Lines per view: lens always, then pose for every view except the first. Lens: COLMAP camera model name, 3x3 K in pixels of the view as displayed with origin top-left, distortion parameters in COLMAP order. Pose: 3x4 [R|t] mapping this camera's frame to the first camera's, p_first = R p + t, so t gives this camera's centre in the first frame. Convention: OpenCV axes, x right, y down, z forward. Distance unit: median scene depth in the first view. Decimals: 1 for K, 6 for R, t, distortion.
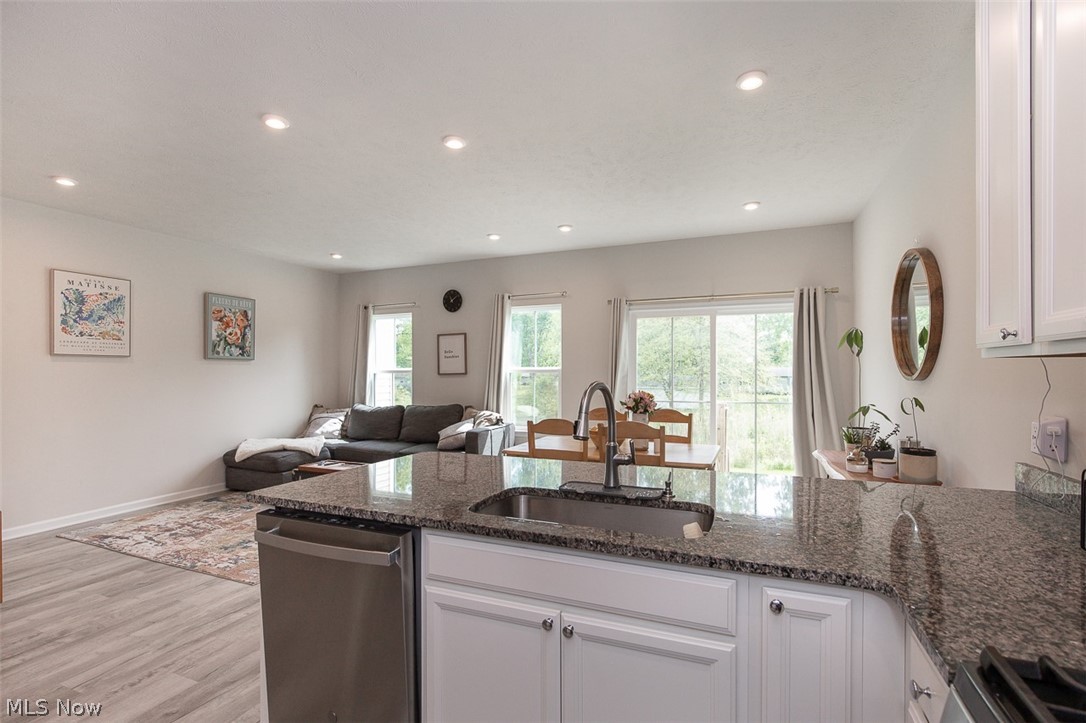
lens RADIAL K [[498.1, 0, 540.5], [0, 498.1, 372.4], [0, 0, 1]] dist [-0.011291, 0.000242]
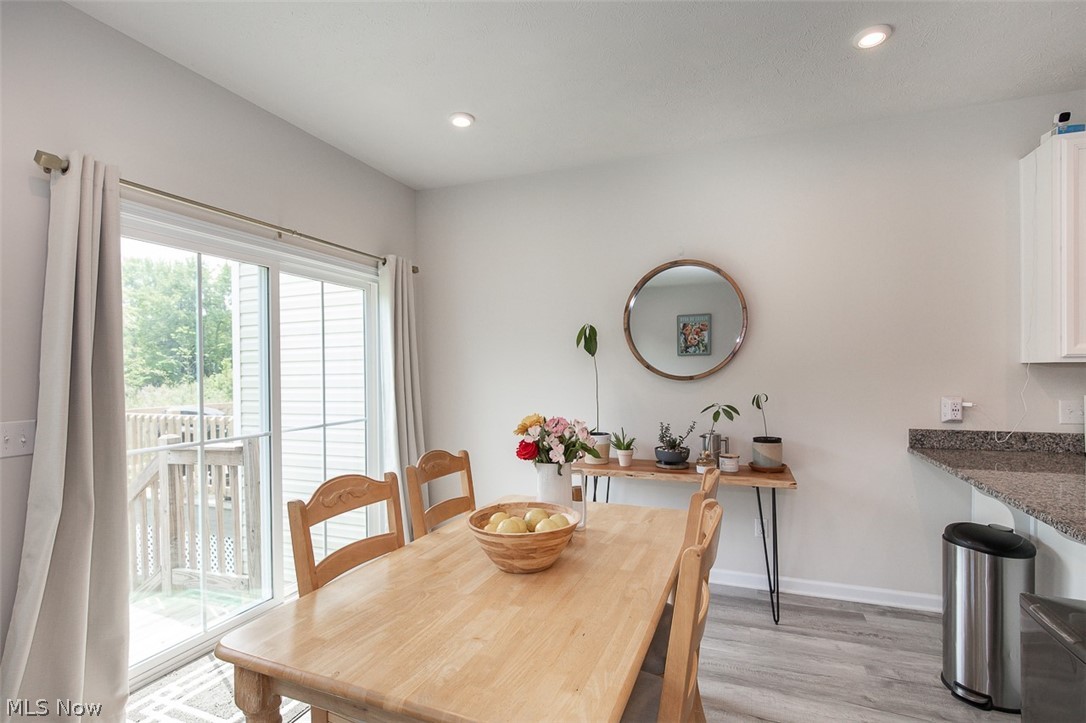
lens RADIAL K [[518.7, 0, 543.5], [0, 518.7, 380.7], [0, 0, 1]] dist [-0.009798, 0.000486]
pose [[-0.028848, -0.015950, 0.999457, -0.197362], [0.009835, 0.999820, 0.016240, -0.002180], [-0.999535, 0.010299, -0.028686, 0.692139]]
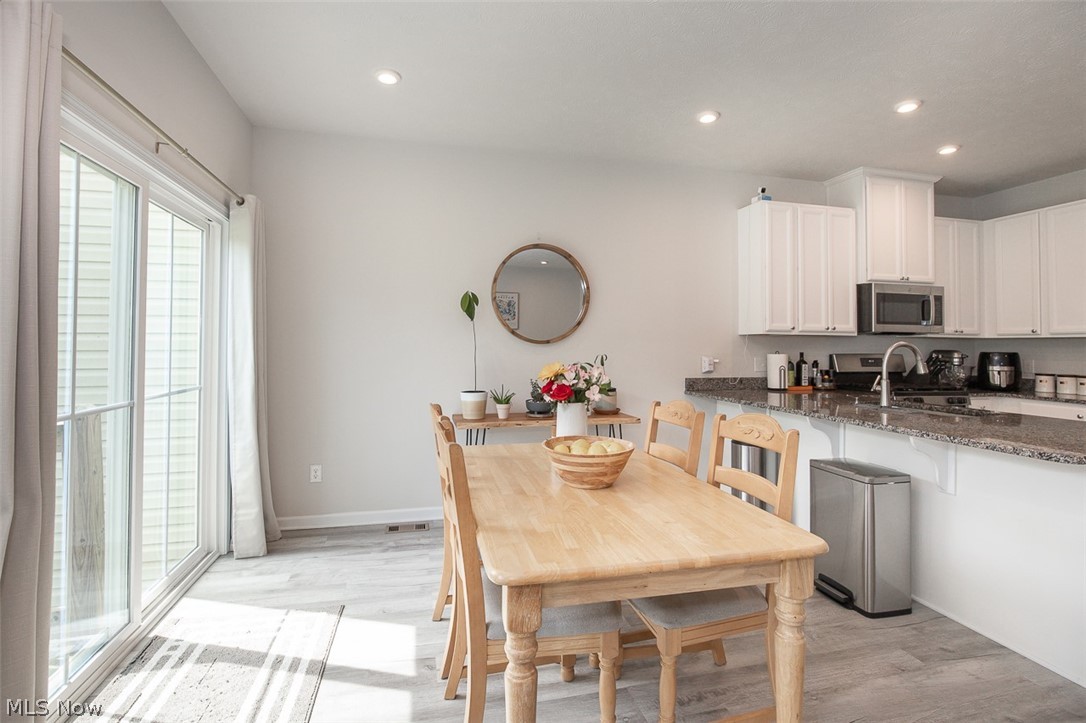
lens RADIAL K [[499.7, 0, 539.6], [0, 499.7, 346.5], [0, 0, 1]] dist [-0.013956, 0.000451]
pose [[-0.588935, -0.000408, 0.808180, -0.162238], [-0.002290, 0.999997, -0.001164, 0.012730], [-0.808177, -0.002536, -0.588934, 0.920529]]
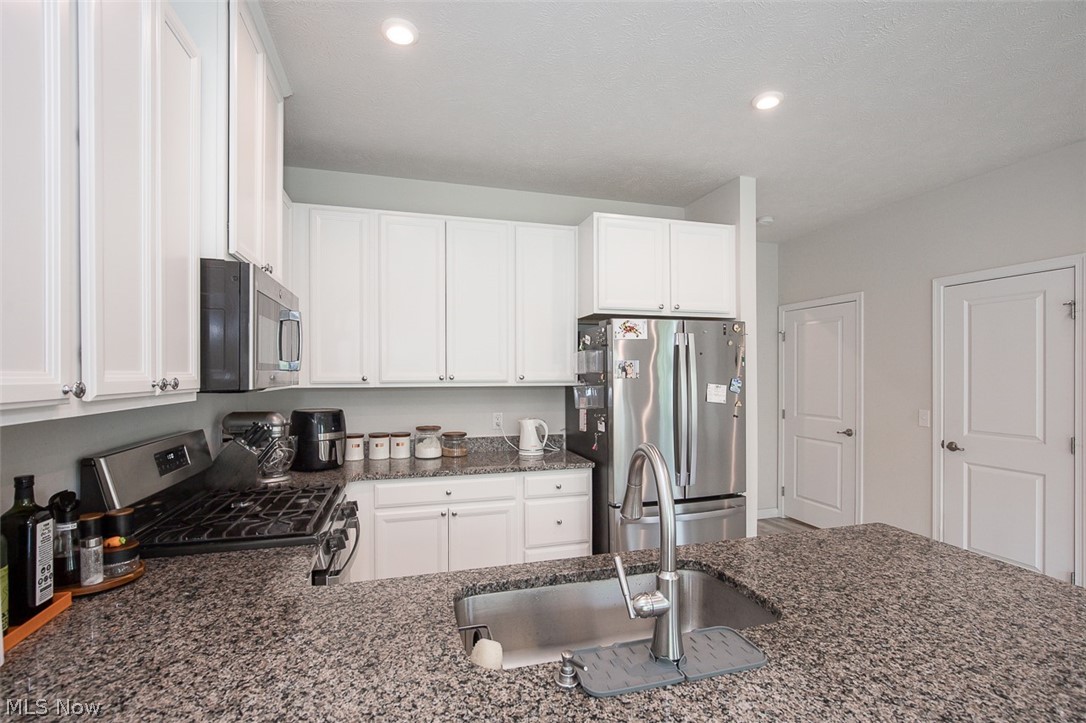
lens RADIAL K [[500.6, 0, 545.5], [0, 500.6, 374.5], [0, 0, 1]] dist [-0.010226, 0.000711]
pose [[-0.772685, 0.006077, -0.634760, 0.183420], [0.001730, 0.999971, 0.007467, -0.020871], [0.634787, 0.004672, -0.772673, 0.425066]]
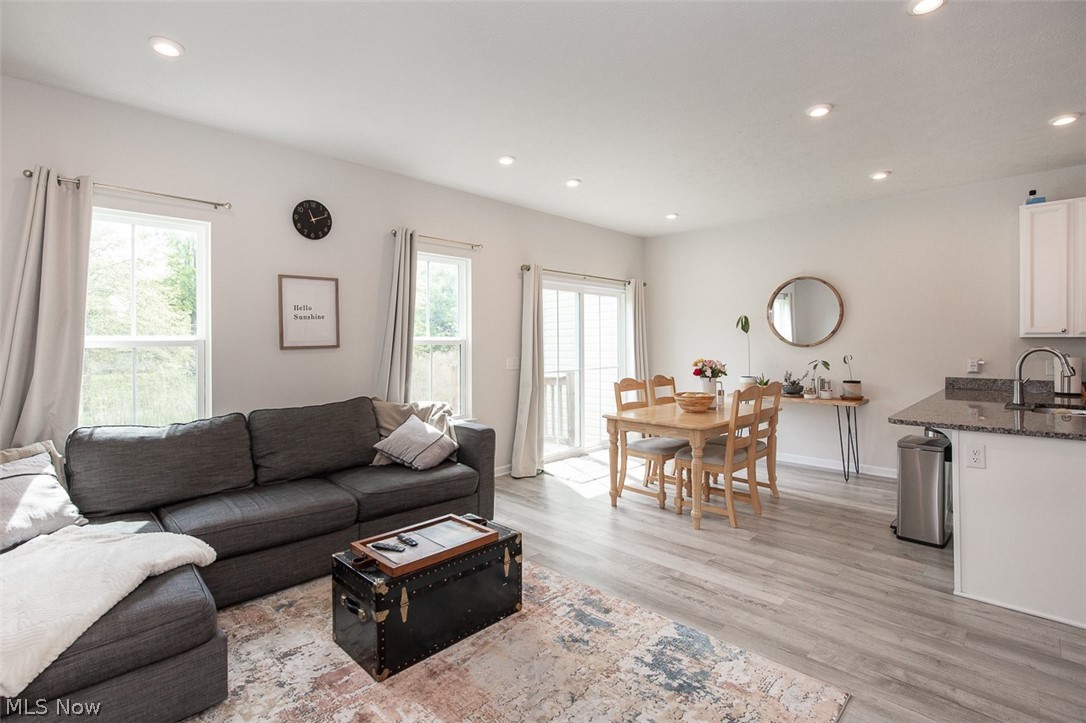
lens RADIAL K [[507.1, 0, 536.3], [0, 507.1, 345.8], [0, 0, 1]] dist [-0.009976, 0.001332]
pose [[0.375100, -0.004210, 0.926975, -0.718677], [0.004369, 0.999987, 0.002774, 0.001076], [-0.926974, 0.003009, 0.375113, 0.628055]]
